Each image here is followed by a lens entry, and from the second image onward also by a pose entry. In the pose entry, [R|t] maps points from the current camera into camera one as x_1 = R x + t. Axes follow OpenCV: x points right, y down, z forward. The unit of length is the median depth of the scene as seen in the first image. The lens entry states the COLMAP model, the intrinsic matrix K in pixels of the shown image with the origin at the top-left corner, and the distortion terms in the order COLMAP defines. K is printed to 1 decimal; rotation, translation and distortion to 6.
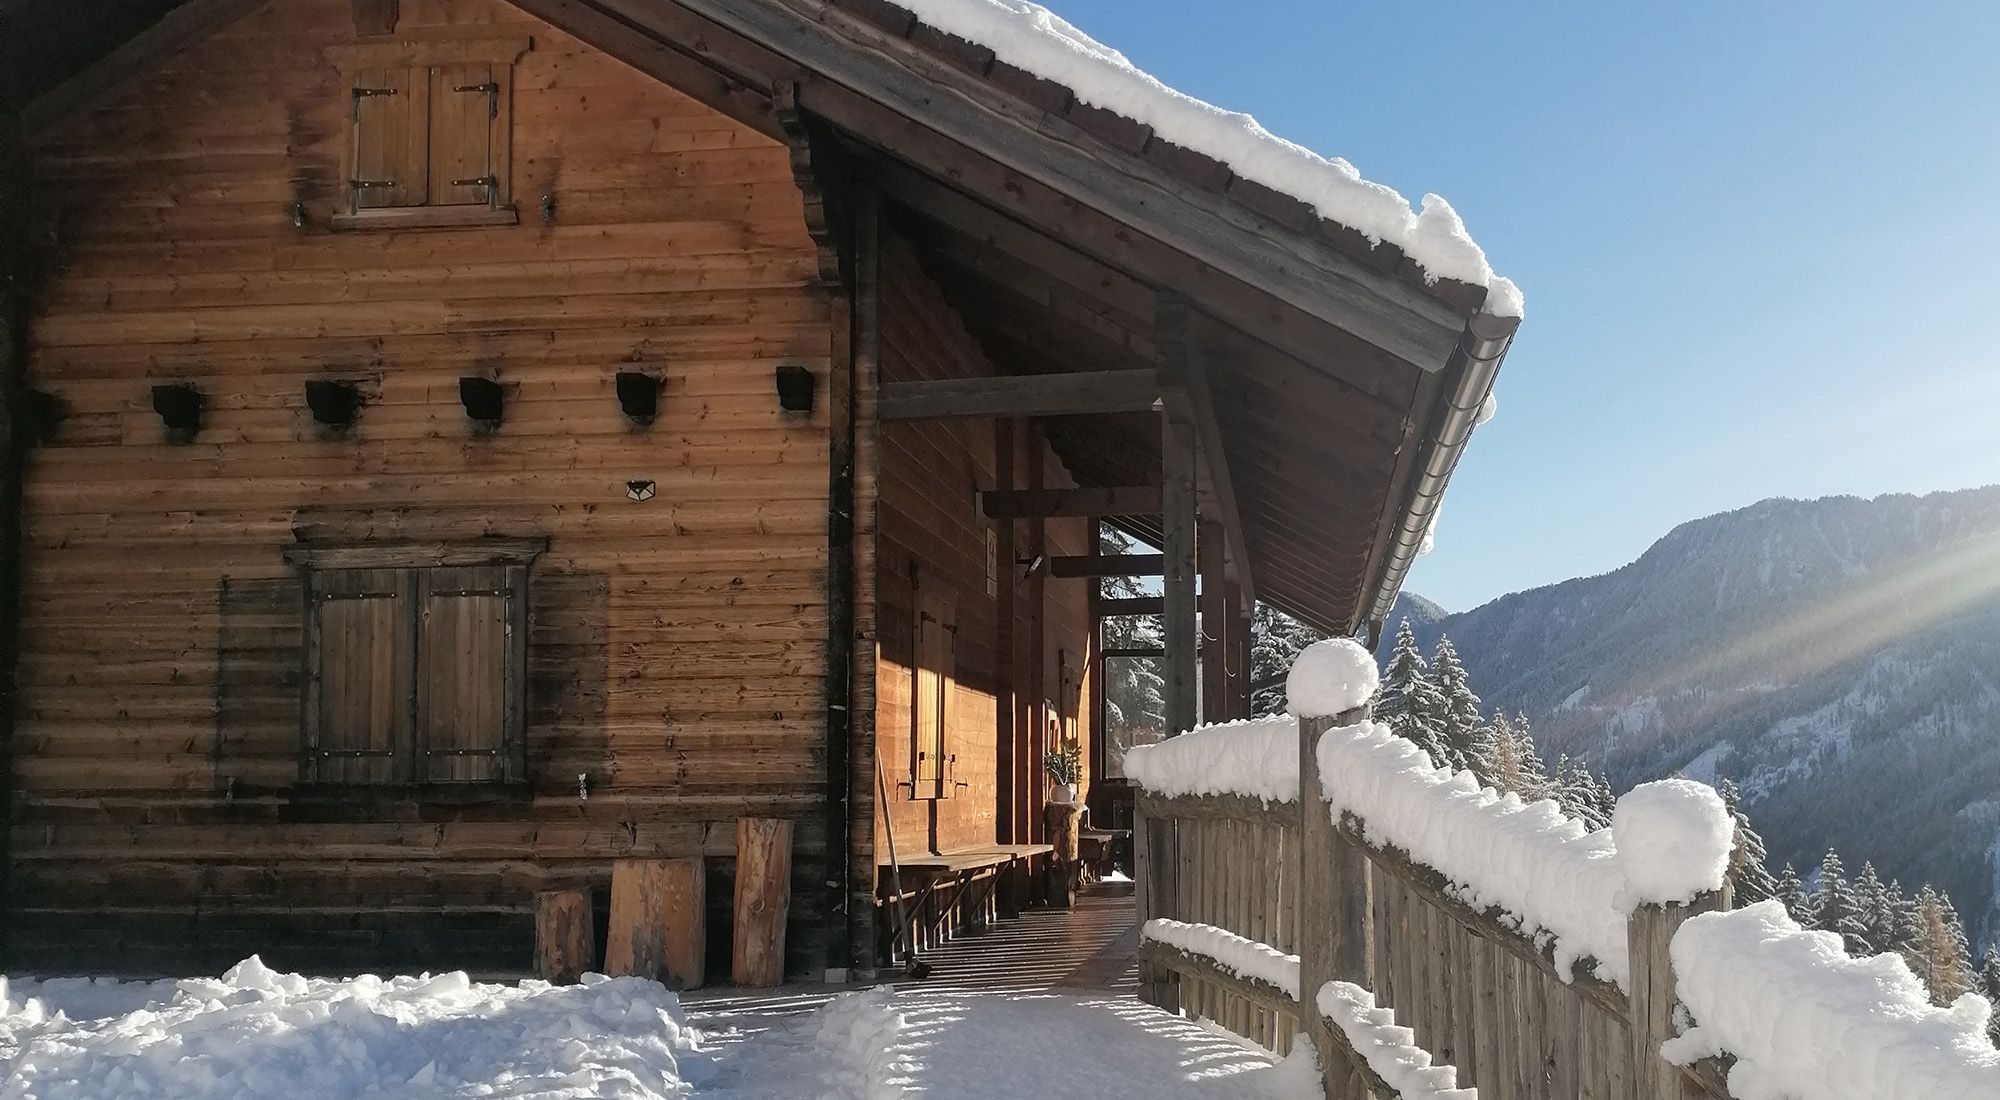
lens RADIAL K [[1975.2, 0, 996.2], [0, 1975.2, 632.2], [0, 0, 1]] dist [0.074676, -0.004815]
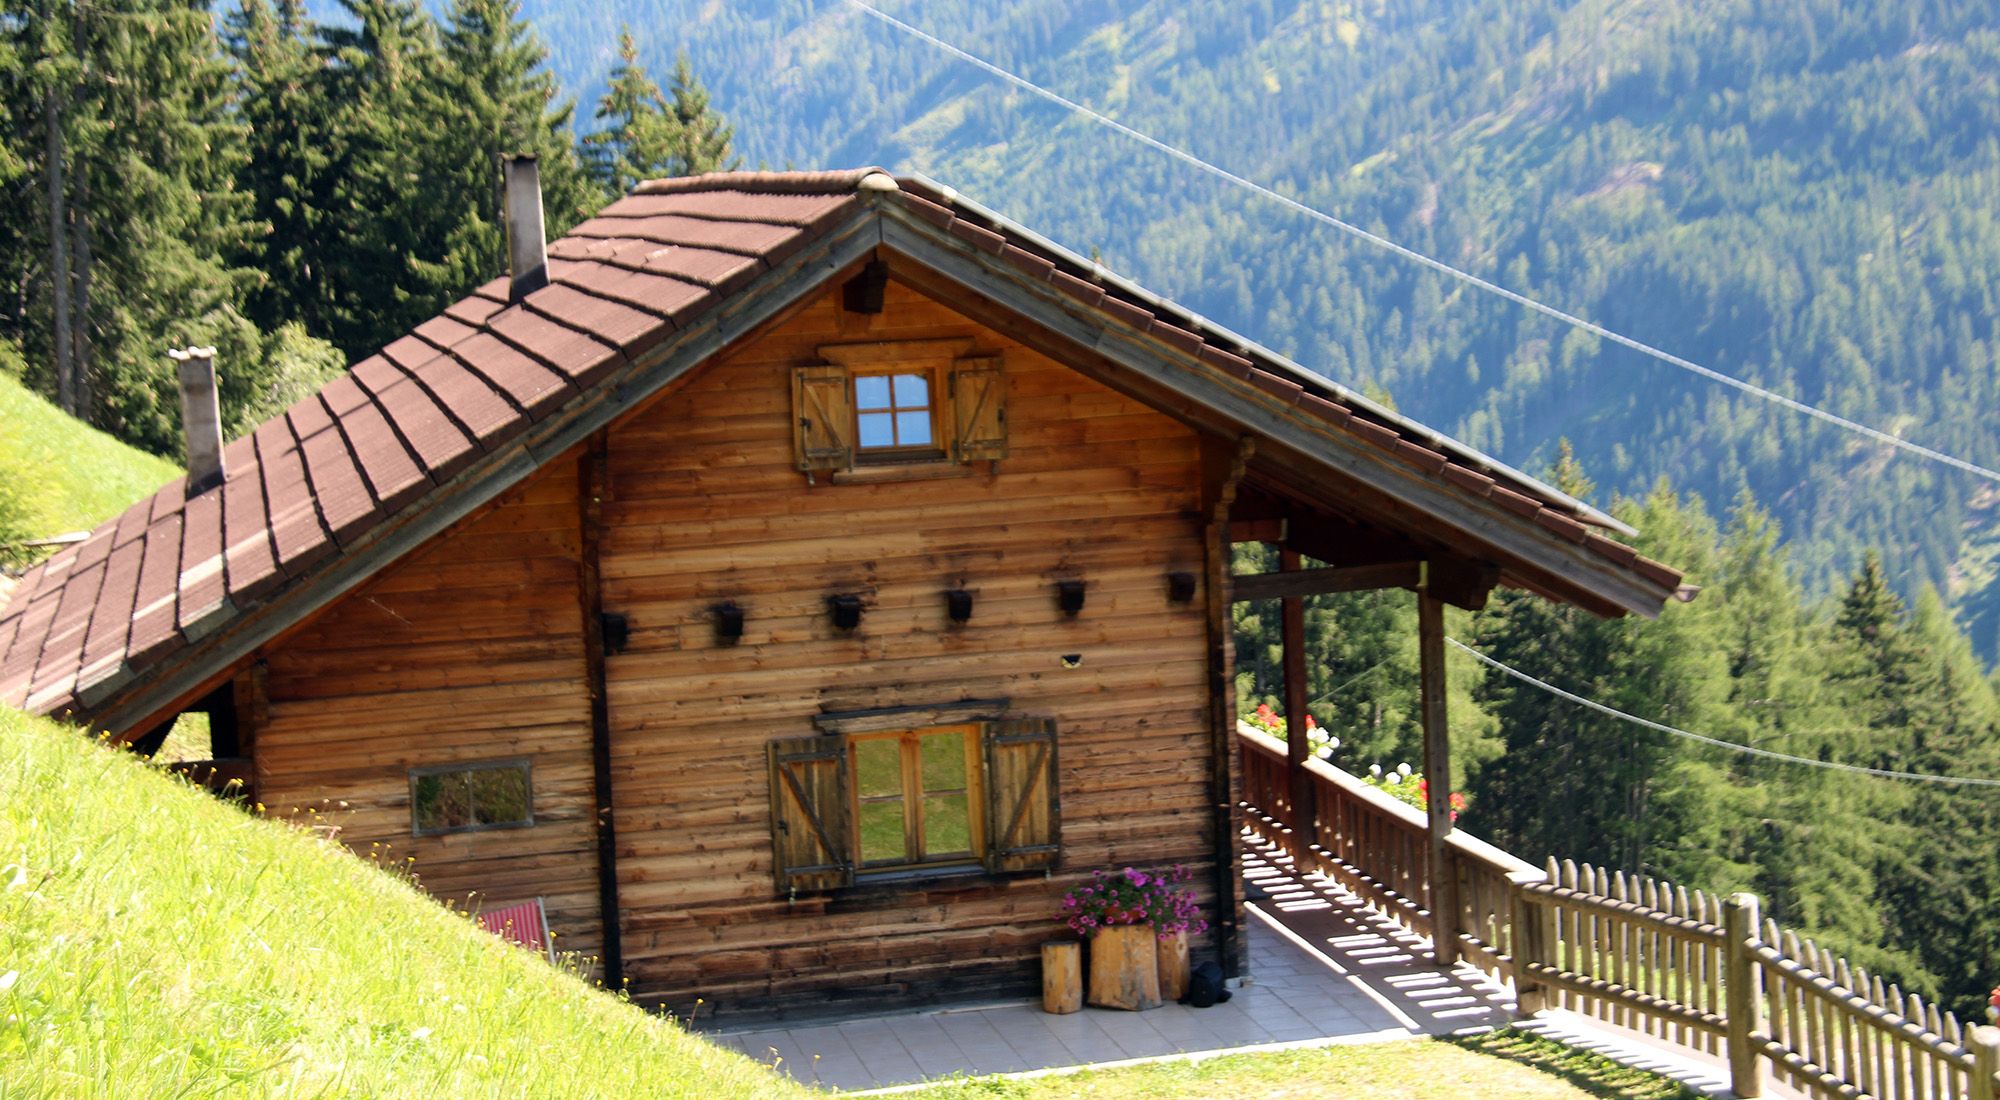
lens RADIAL K [[3724.9, 0, 1000.3], [0, 3724.9, 513.3], [0, 0, 1]] dist [0.307207, 0.114483]
pose [[0.936398, -0.078201, 0.342117, -1.118016], [0.020262, 0.985278, 0.169757, -0.622968], [-0.350356, -0.152028, 0.924196, -1.416671]]
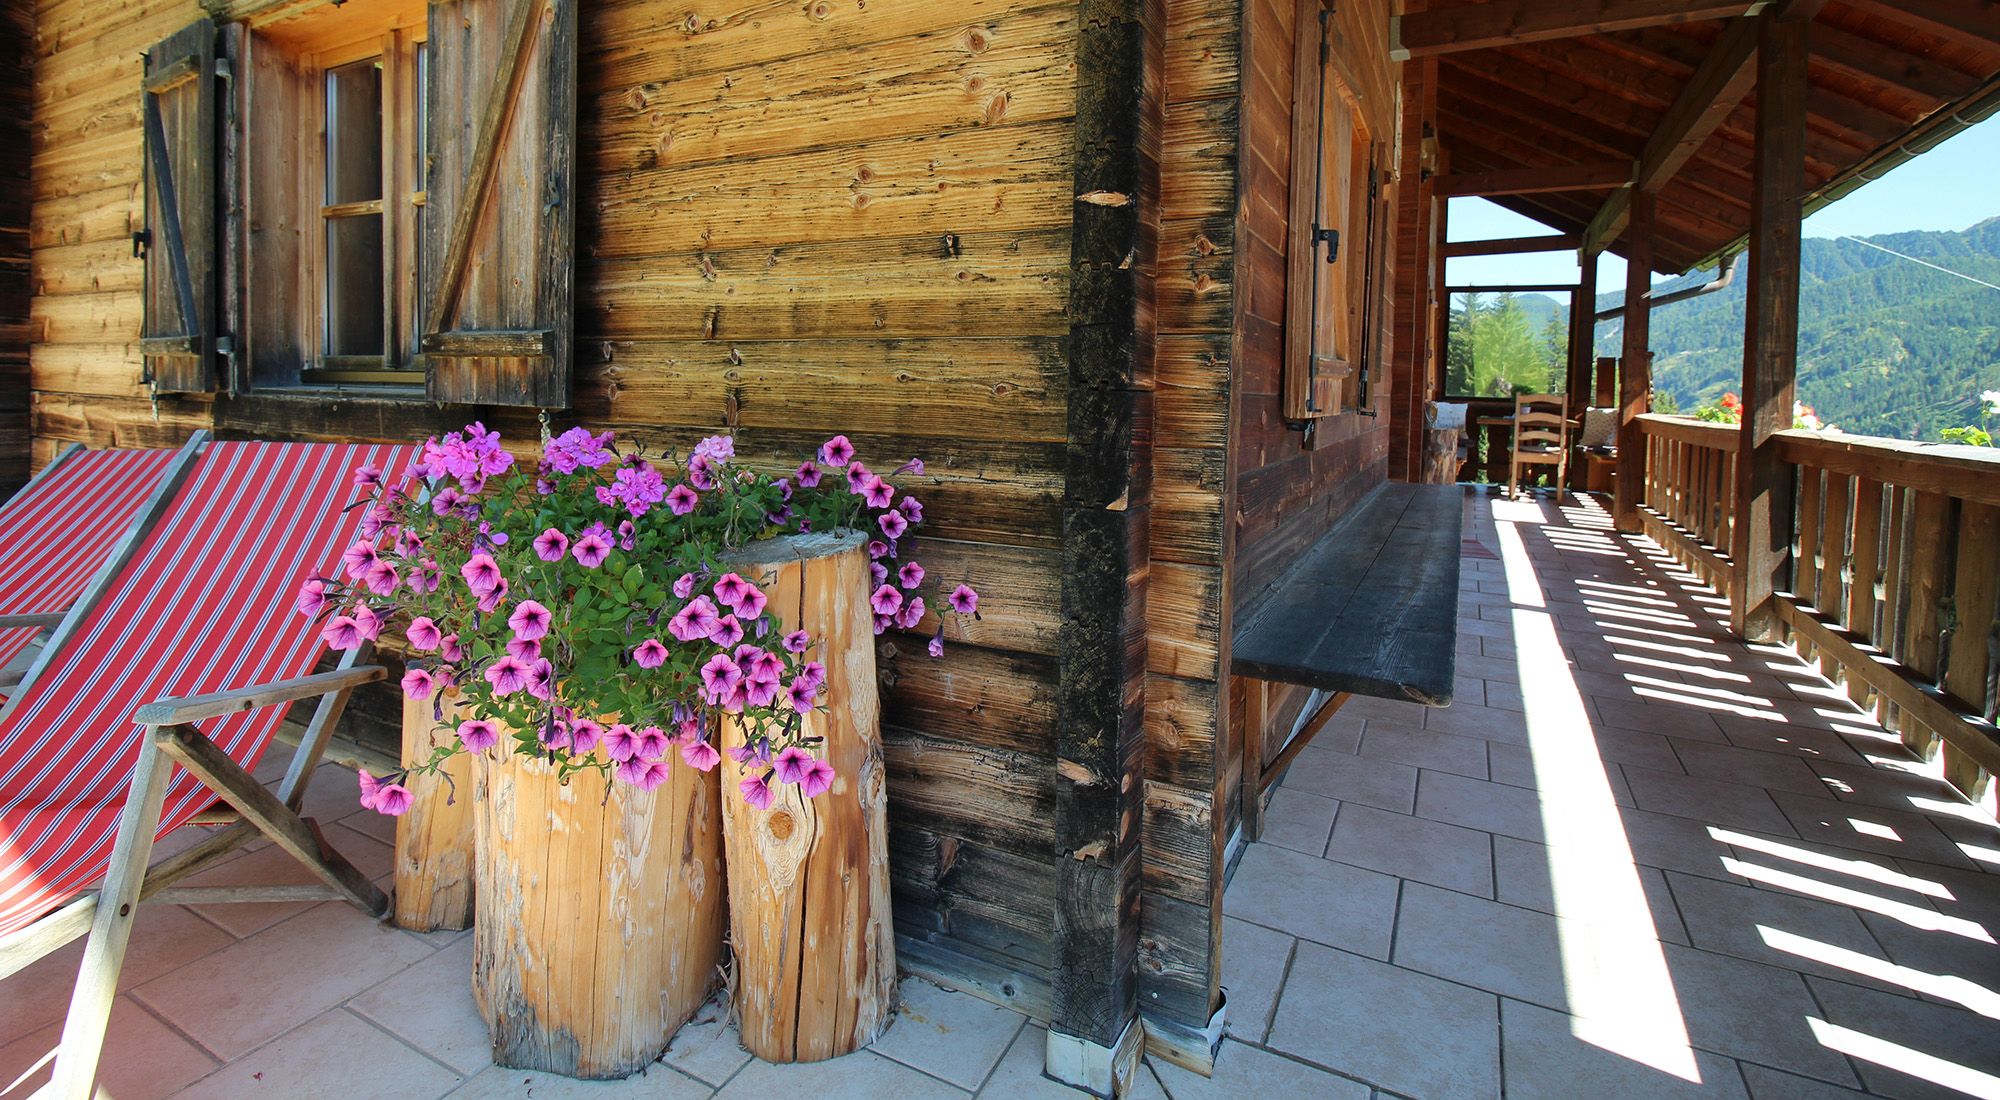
lens RADIAL K [[916.3, 0, 999.1], [0, 916.3, 417.4], [0, 0, 1]] dist [0.000007, -0.011983]
pose [[0.947810, 0.034914, -0.316917, -0.047693], [0.000718, 0.993750, 0.111628, 0.052880], [0.318834, -0.106029, 0.941861, 0.818842]]
